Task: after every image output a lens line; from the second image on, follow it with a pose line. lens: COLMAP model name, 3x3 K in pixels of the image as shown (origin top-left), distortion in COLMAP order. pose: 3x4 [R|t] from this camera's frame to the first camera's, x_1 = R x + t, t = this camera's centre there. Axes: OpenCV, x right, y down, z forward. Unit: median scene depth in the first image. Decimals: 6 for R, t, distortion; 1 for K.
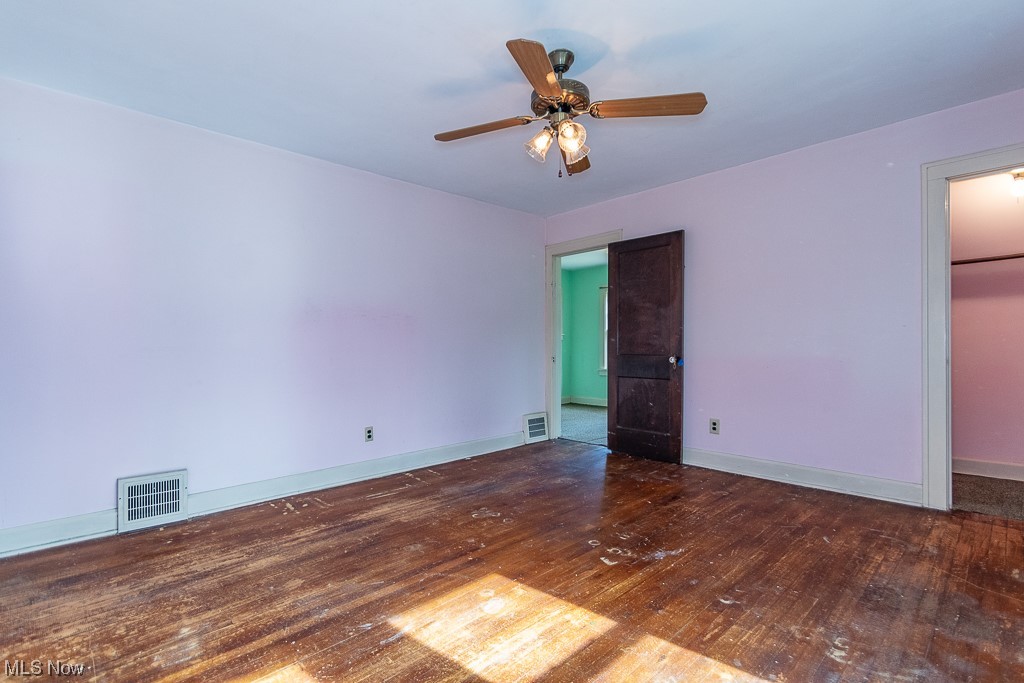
lens RADIAL K [[484.9, 0, 502.9], [0, 484.9, 354.1], [0, 0, 1]] dist [0.002454, -0.000407]
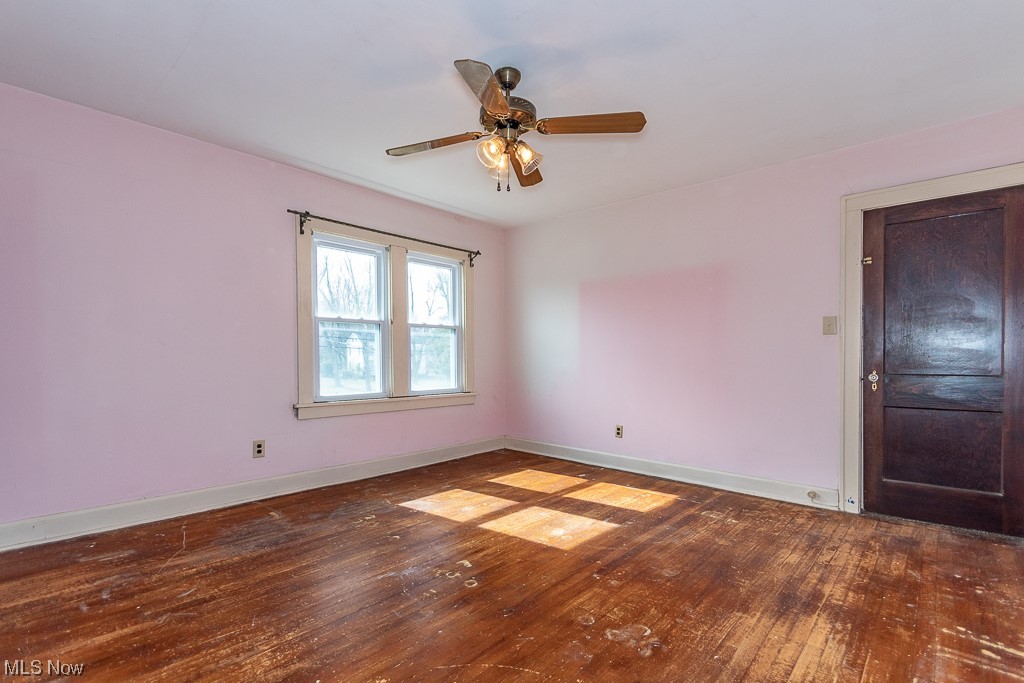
lens RADIAL K [[484.9, 0, 502.9], [0, 484.9, 354.1], [0, 0, 1]] dist [0.002454, -0.000407]
pose [[-0.997127, 0.007705, -0.075352, 0.211301], [0.006835, 0.999907, 0.011794, -0.030424], [0.075436, 0.011245, -0.997087, 2.032337]]
